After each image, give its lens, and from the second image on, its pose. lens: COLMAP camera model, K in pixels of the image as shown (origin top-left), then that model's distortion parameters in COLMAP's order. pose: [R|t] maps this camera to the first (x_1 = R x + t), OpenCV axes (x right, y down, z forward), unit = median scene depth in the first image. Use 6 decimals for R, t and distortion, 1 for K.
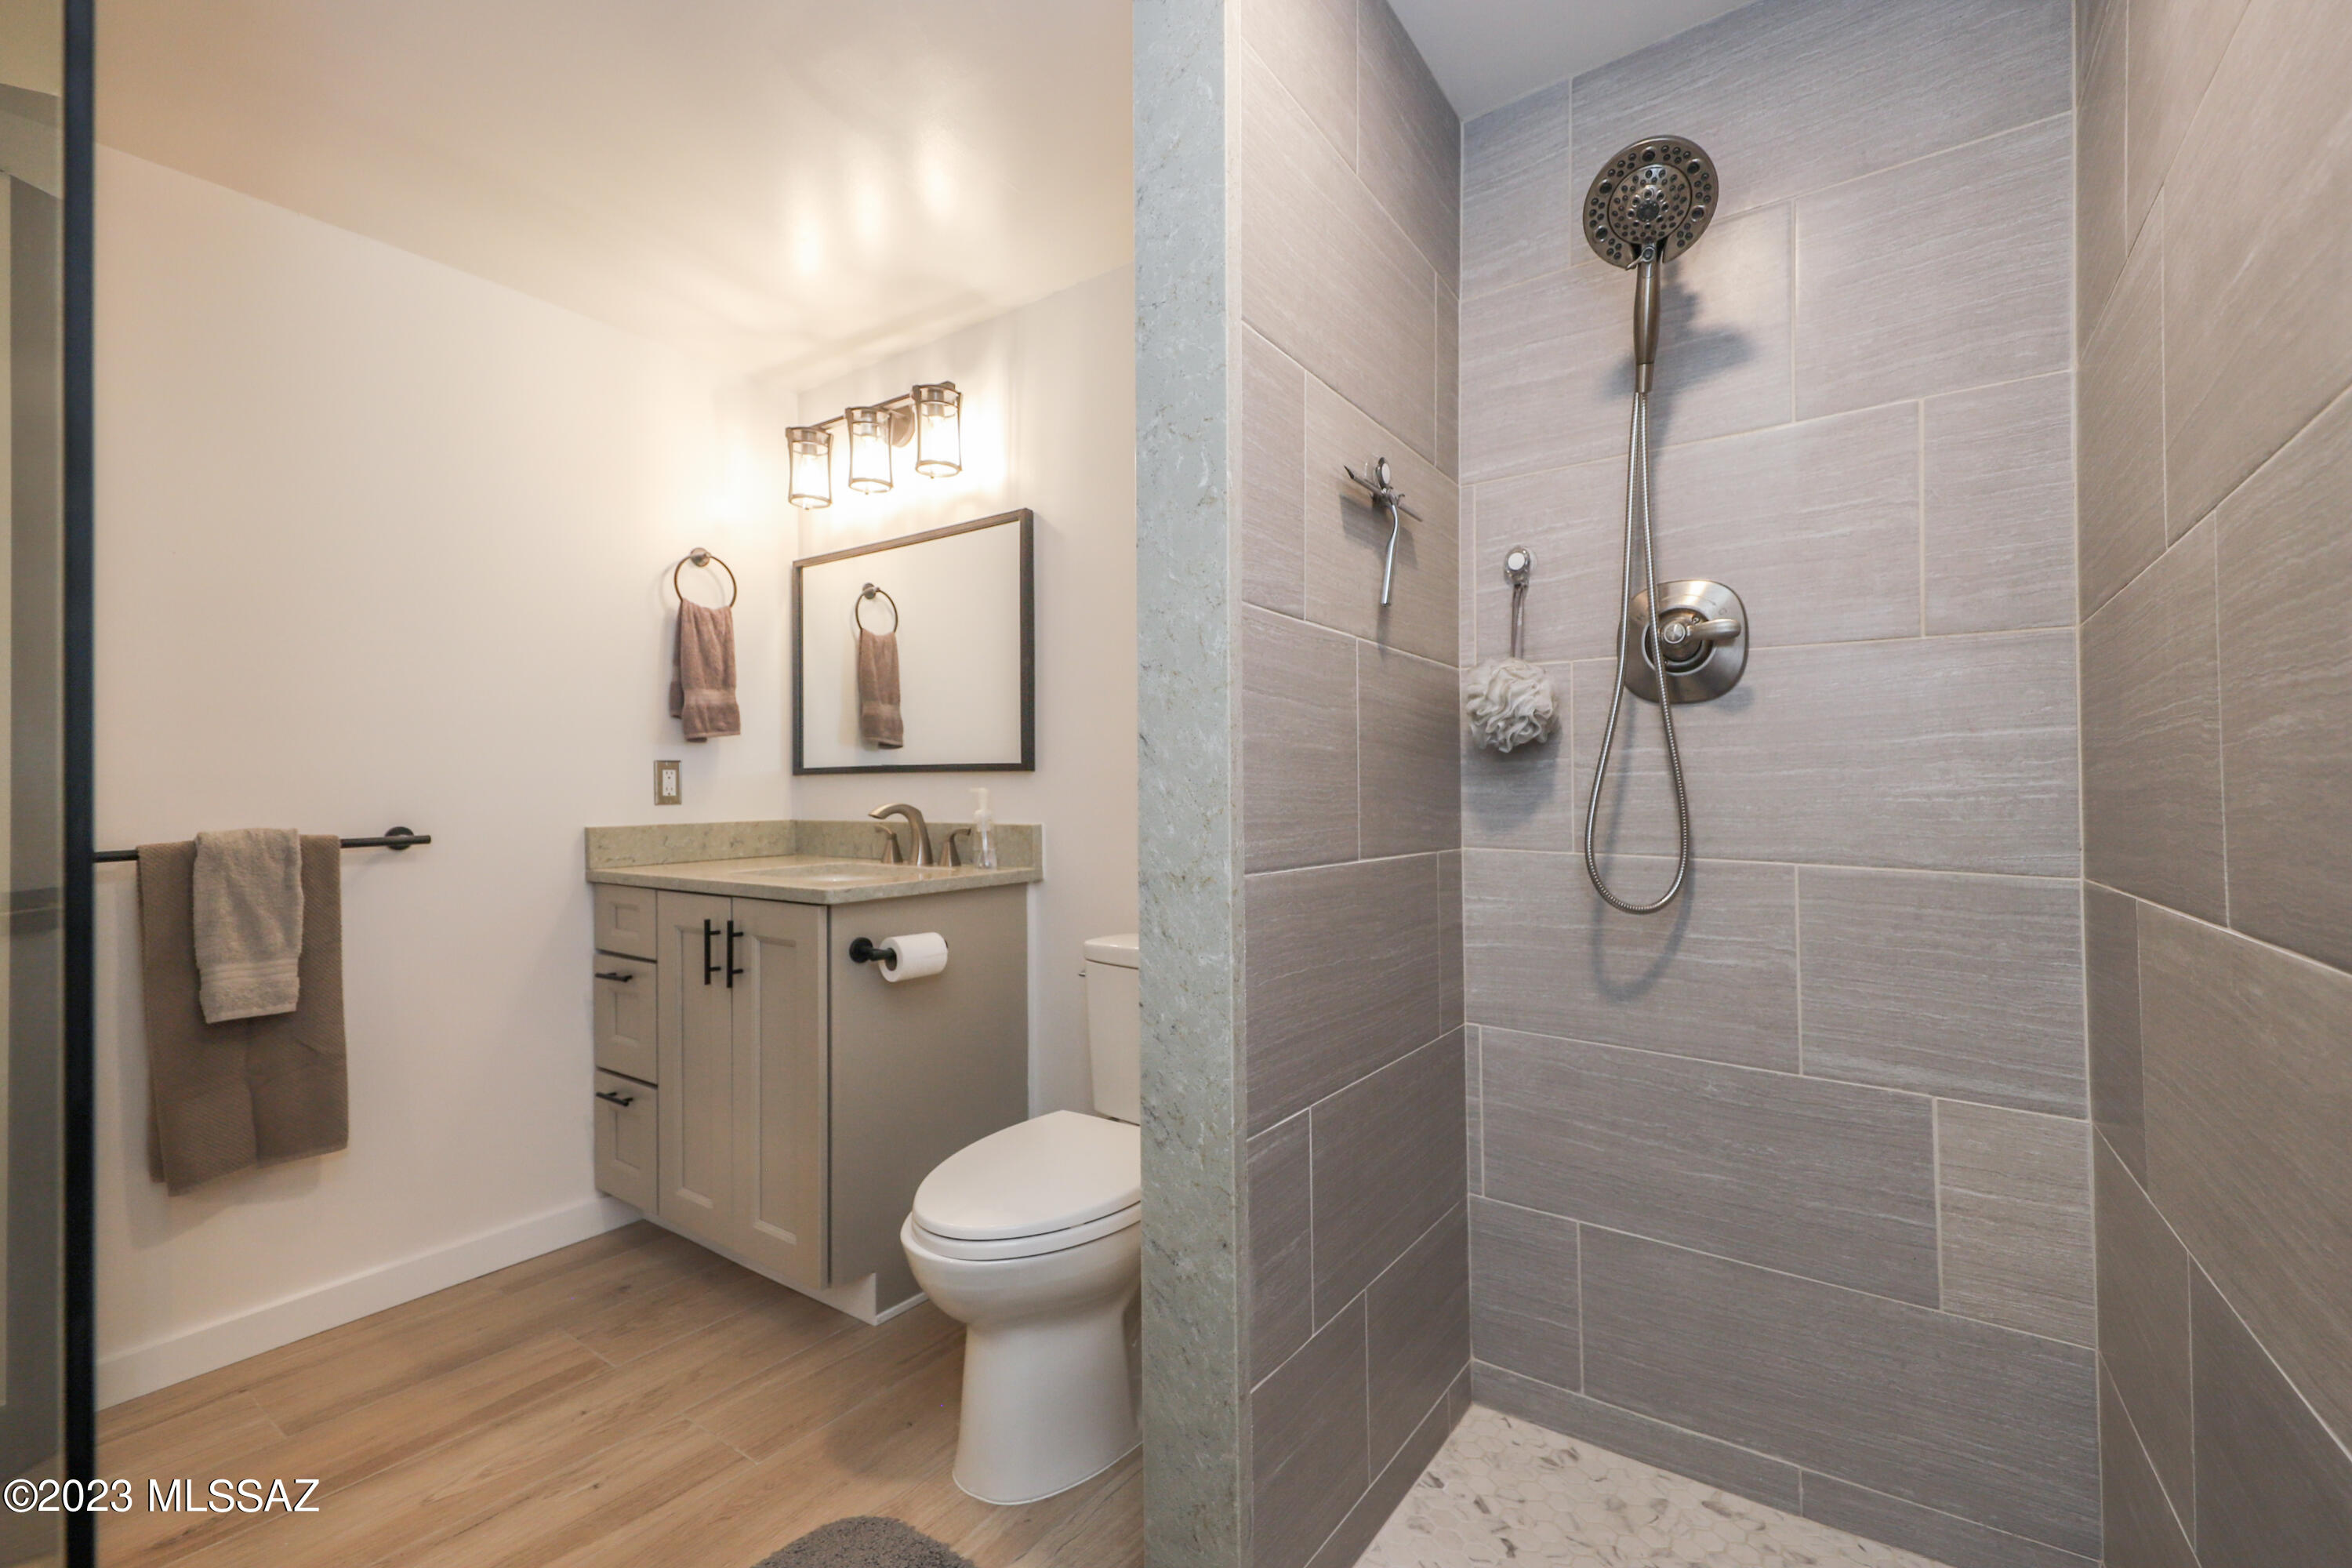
lens RADIAL K [[880.1, 0, 1182.9], [0, 880.1, 794.3], [0, 0, 1]] dist [-0.004361, -0.000191]
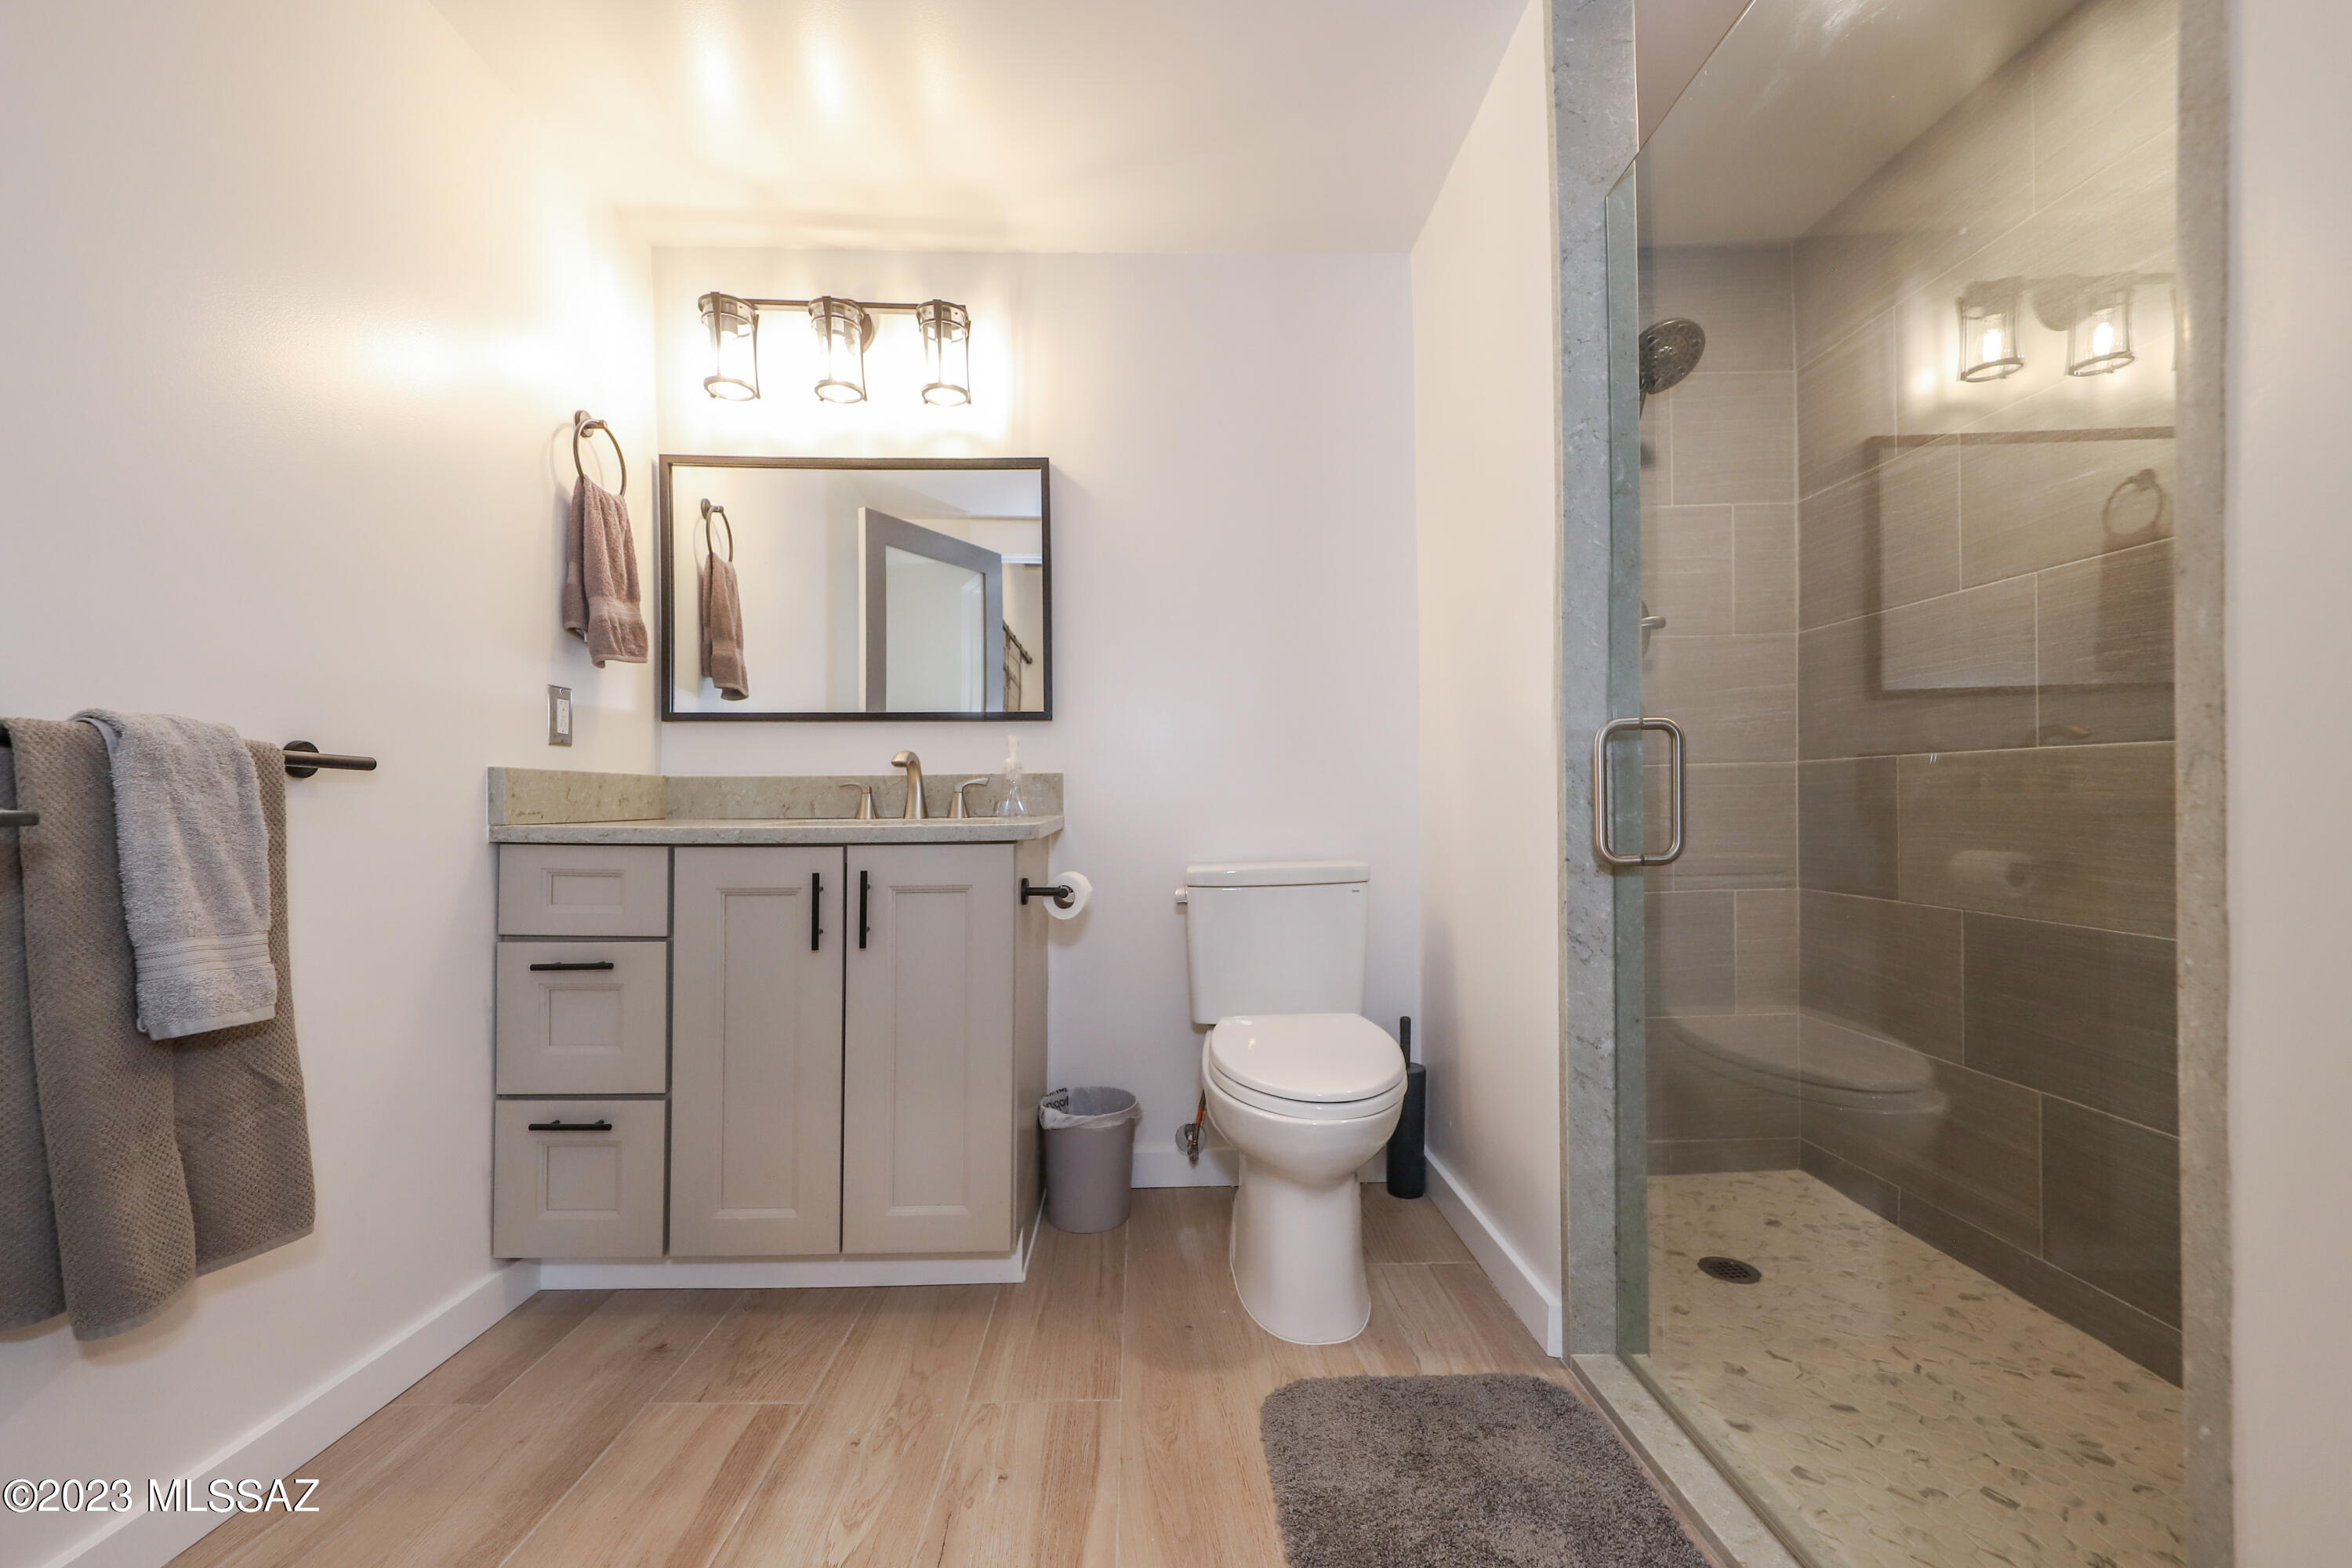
lens RADIAL K [[880.1, 0, 1182.1], [0, 880.1, 798.4], [0, 0, 1]] dist [-0.004361, -0.000191]
pose [[0.845848, 0.004671, 0.533404, -0.574380], [0.003581, 0.999889, -0.014434, 0.075212], [-0.533412, 0.014119, 0.845738, 0.086969]]
